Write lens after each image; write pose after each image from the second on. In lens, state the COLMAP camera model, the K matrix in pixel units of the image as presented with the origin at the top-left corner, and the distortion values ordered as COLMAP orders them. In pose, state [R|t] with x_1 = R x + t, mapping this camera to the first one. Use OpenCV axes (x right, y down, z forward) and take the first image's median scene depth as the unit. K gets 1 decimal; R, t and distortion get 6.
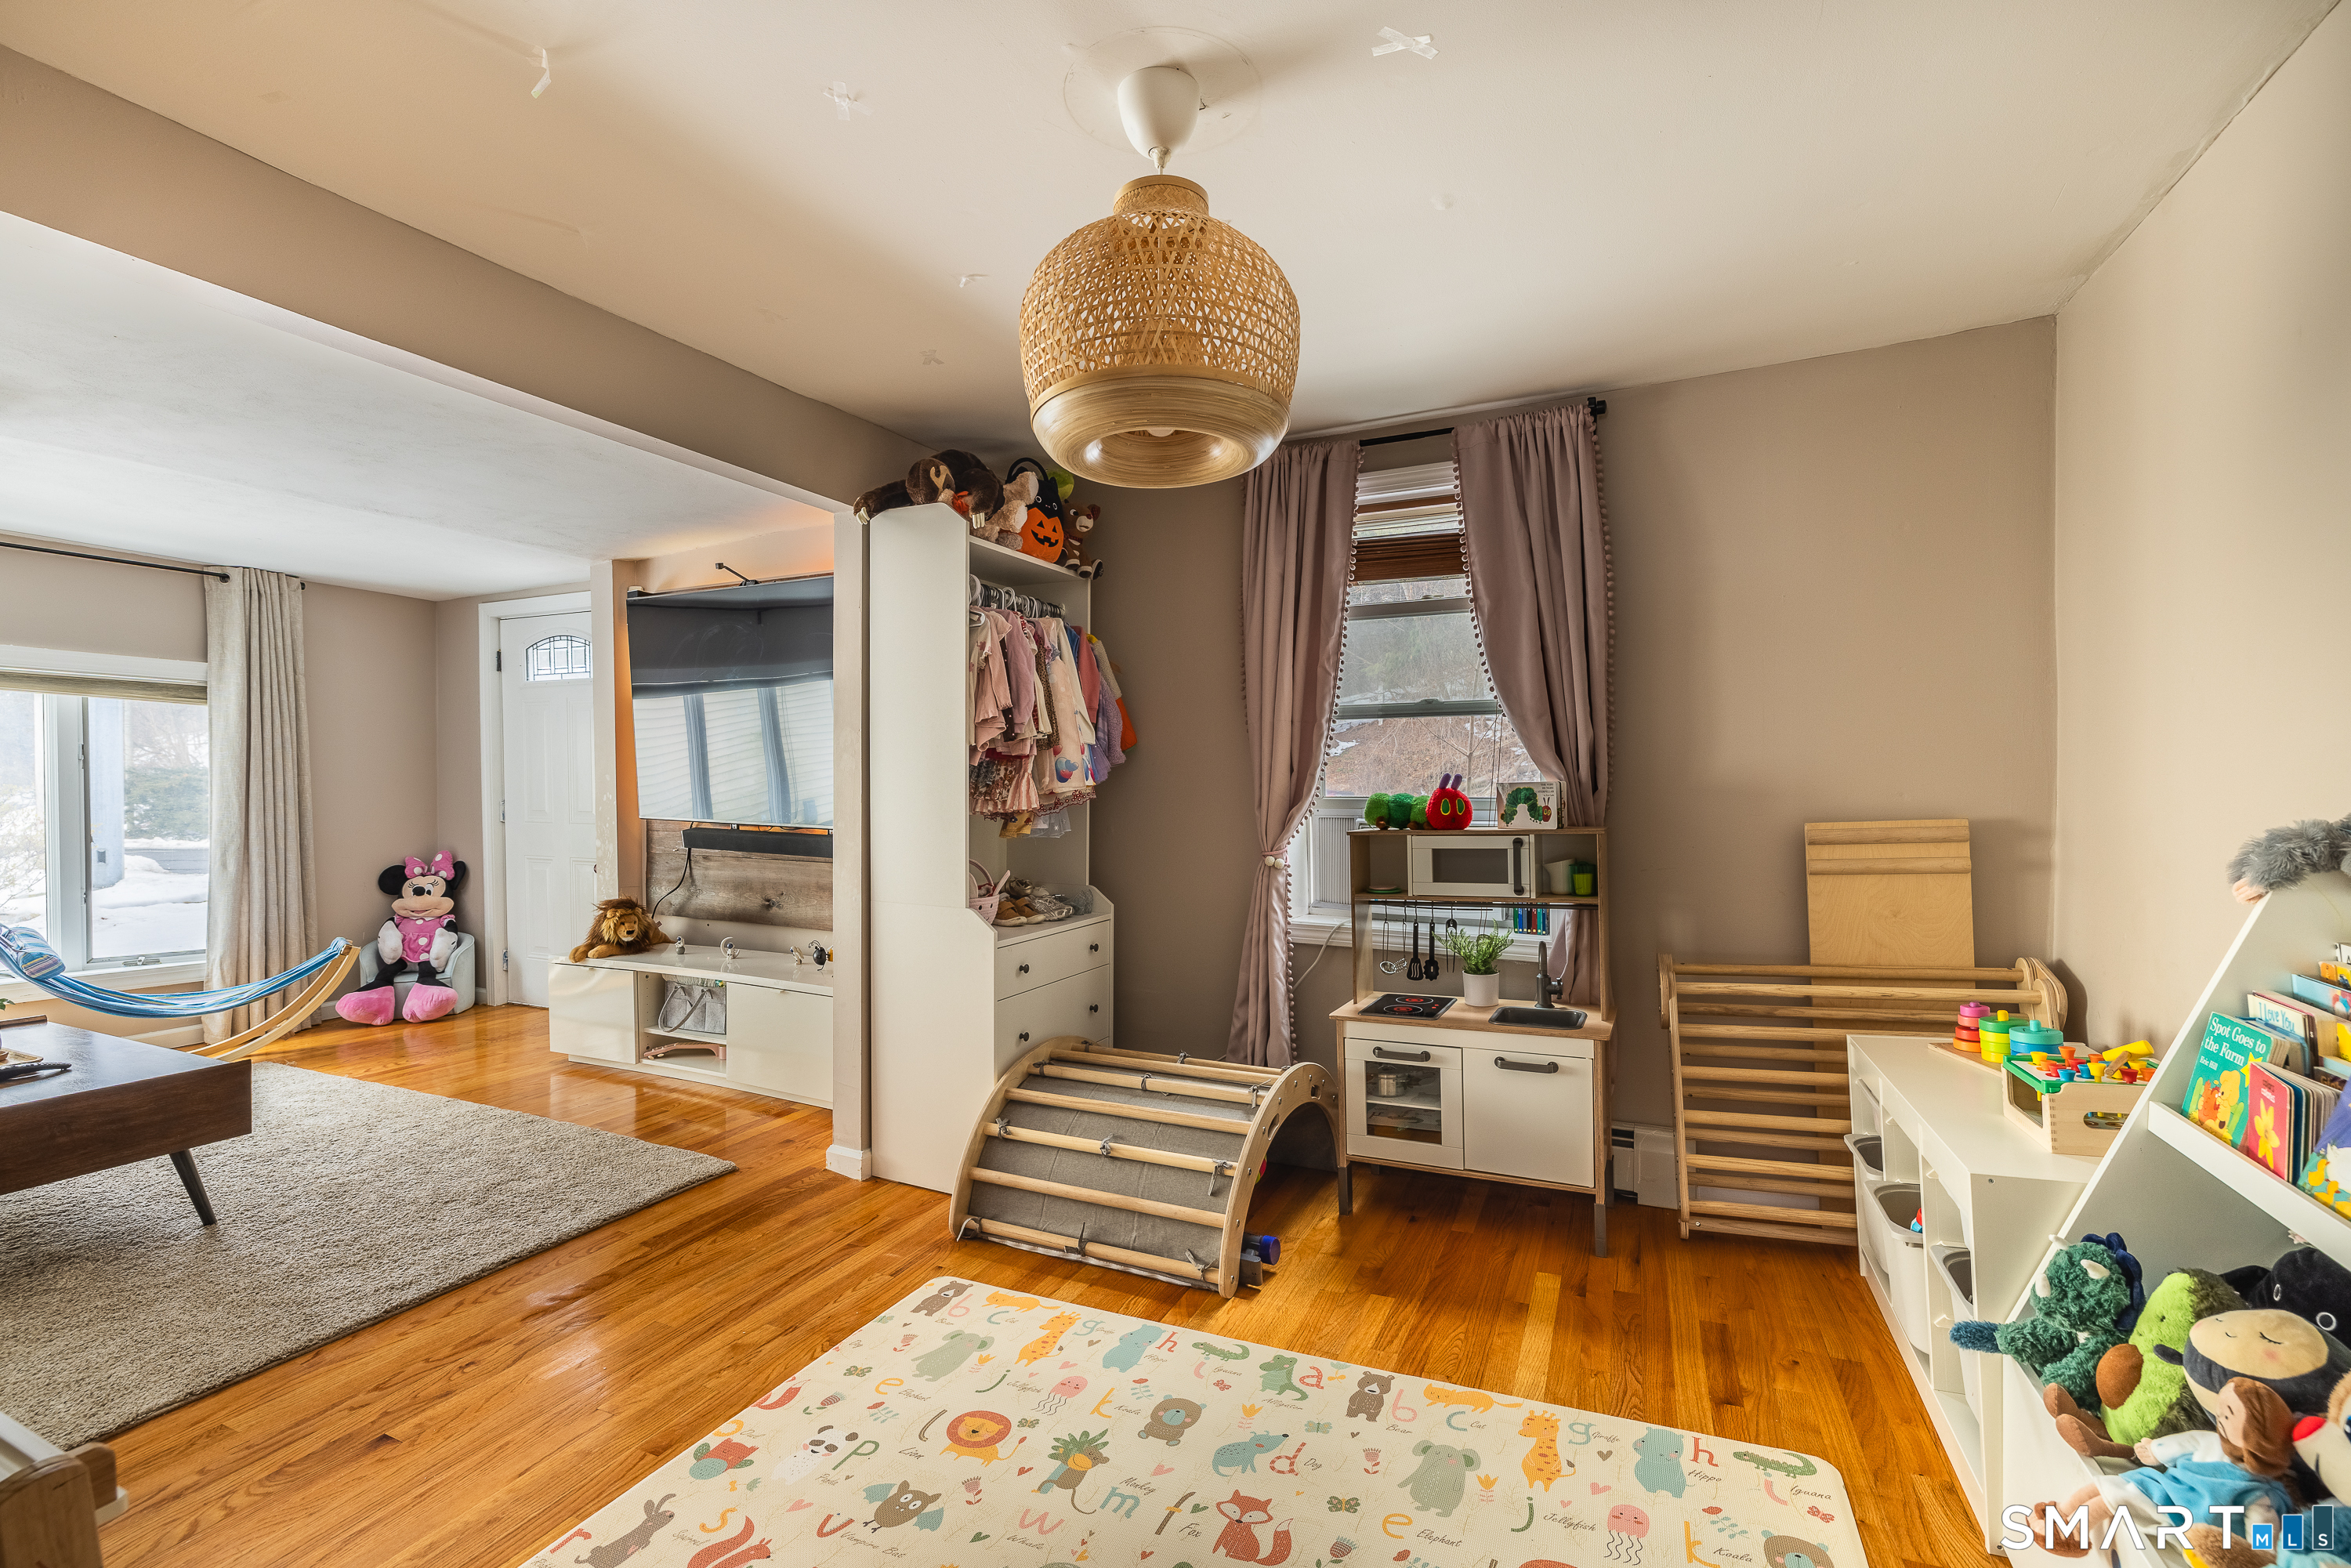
lens RADIAL K [[1029.1, 0, 1135.4], [0, 1029.1, 788.7], [0, 0, 1]] dist [0.001461, 0.000101]
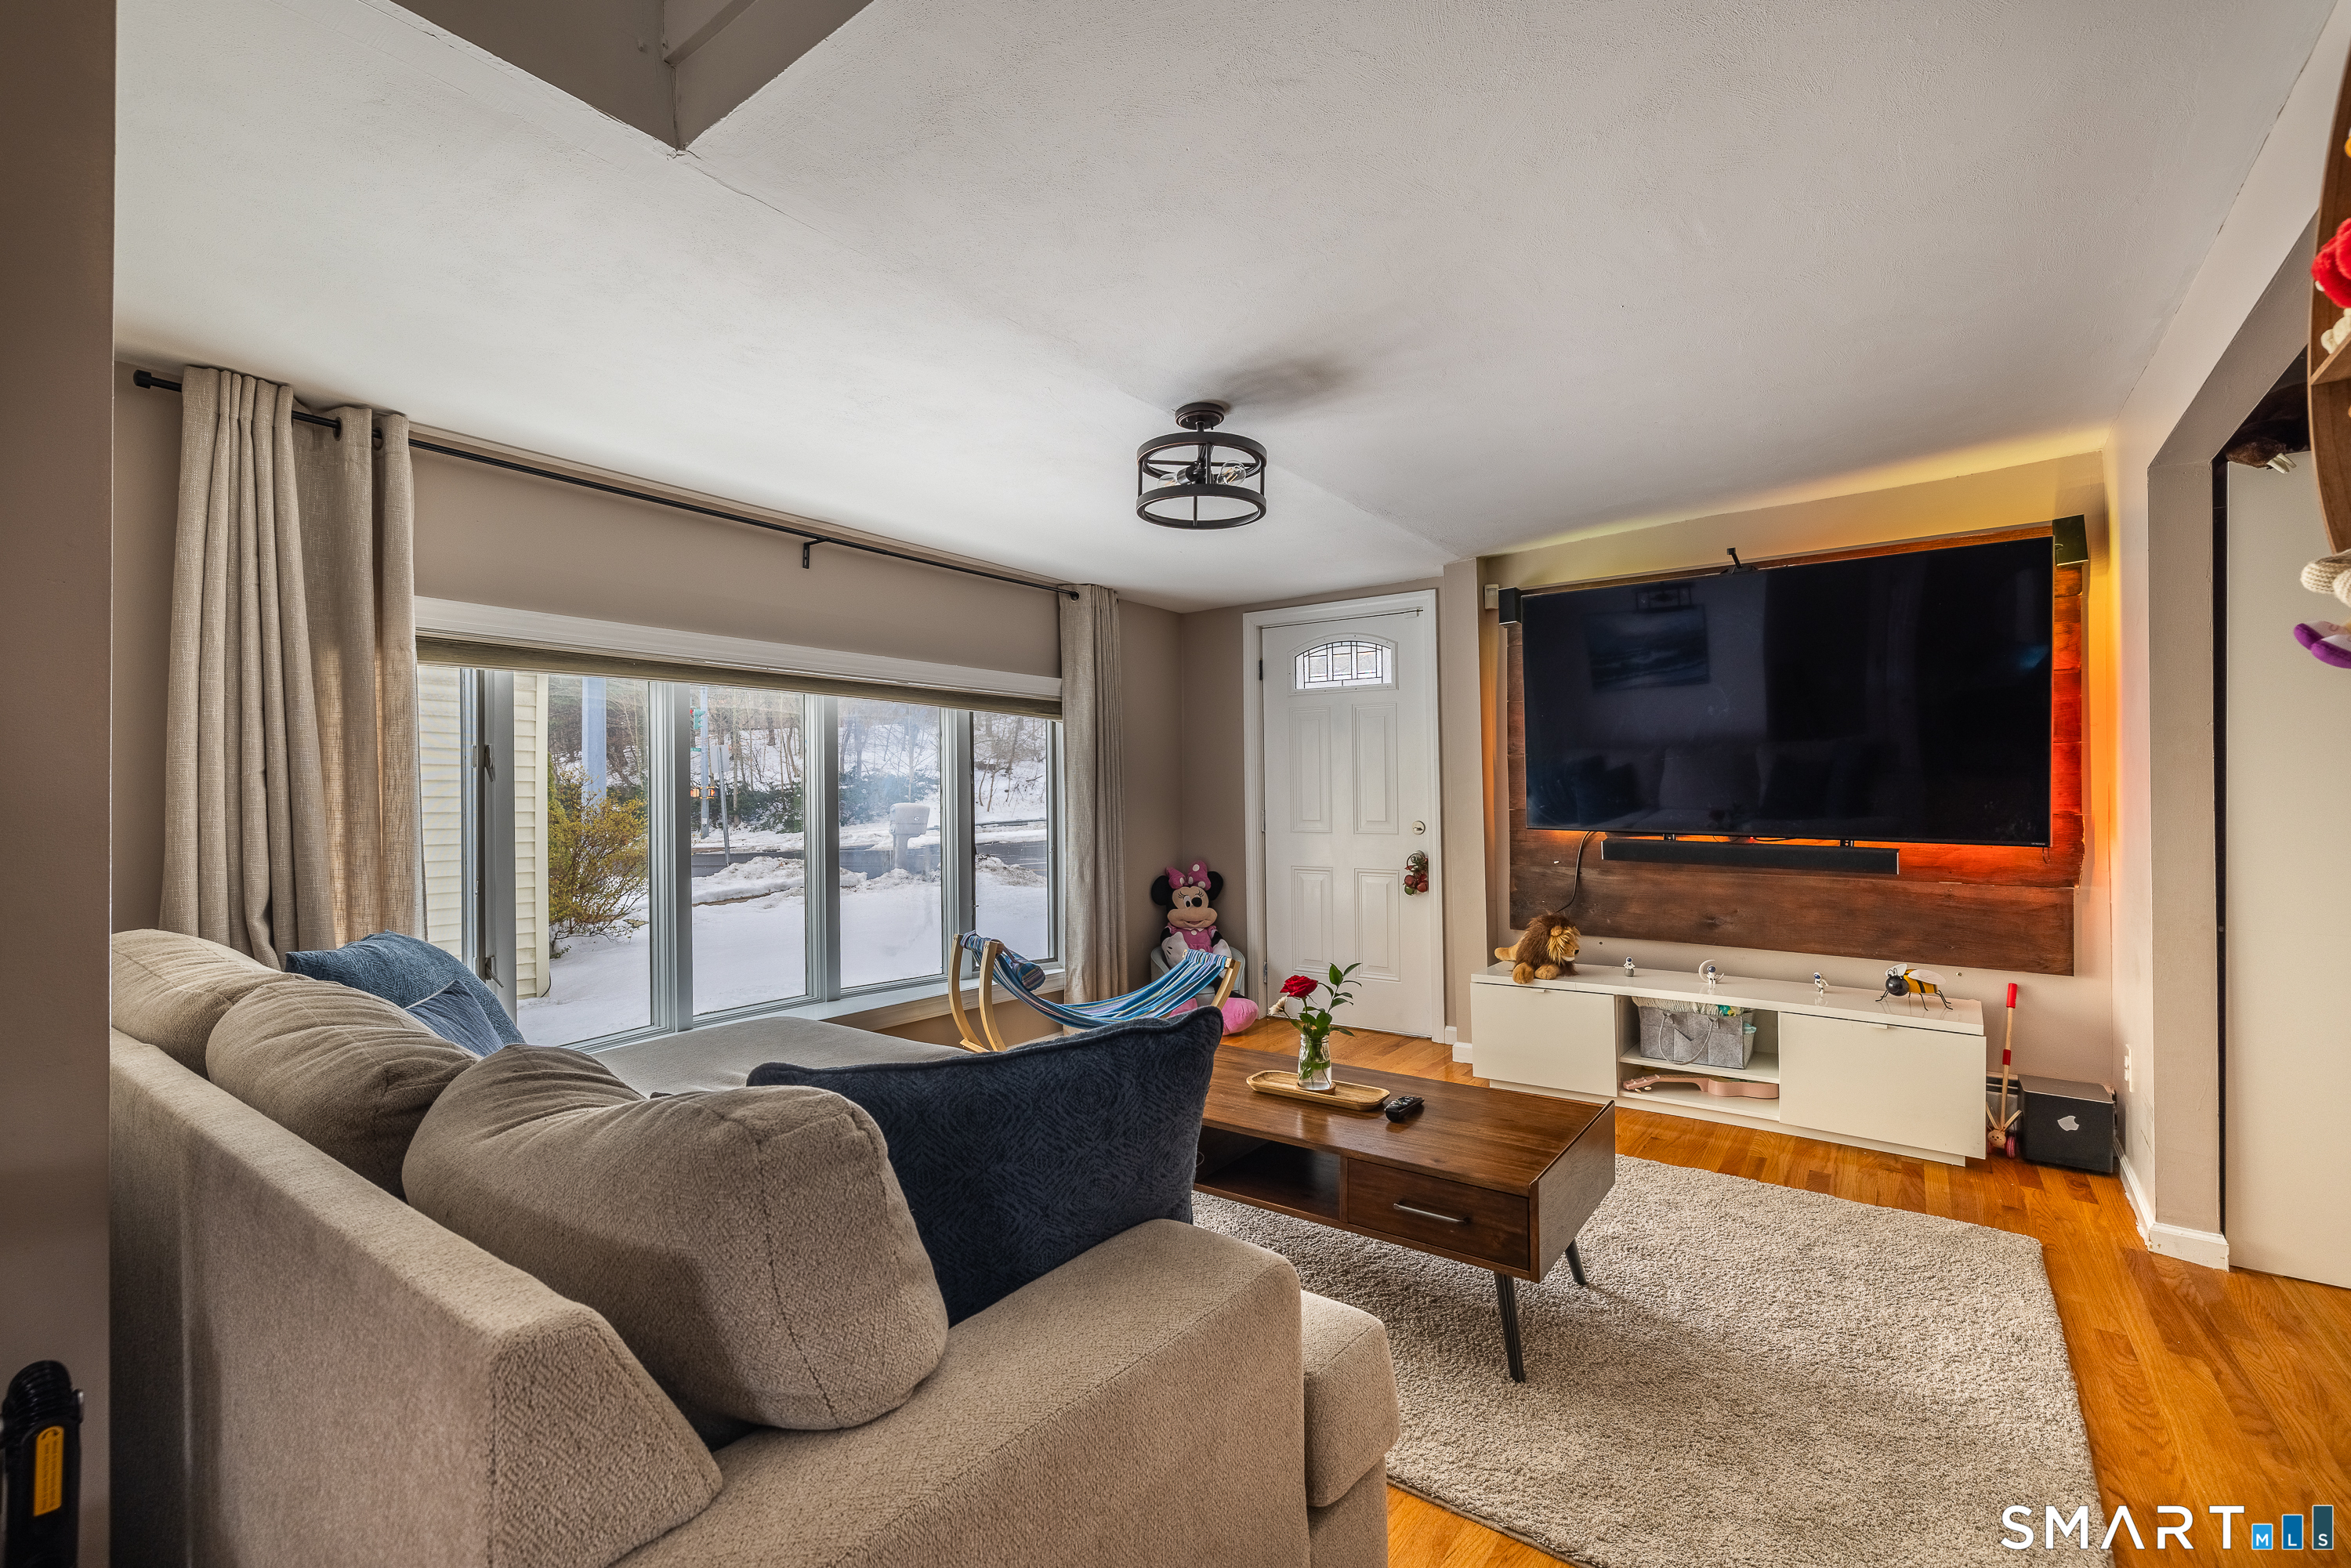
lens RADIAL K [[1023.7, 0, 1204.8], [0, 1023.7, 756.8], [0, 0, 1]] dist [0.001061, 0.000115]
pose [[0.983843, -0.018602, -0.178062, -0.580609], [0.012064, 0.999215, -0.037731, -0.003782], [0.178624, 0.034974, 0.983296, 0.024641]]
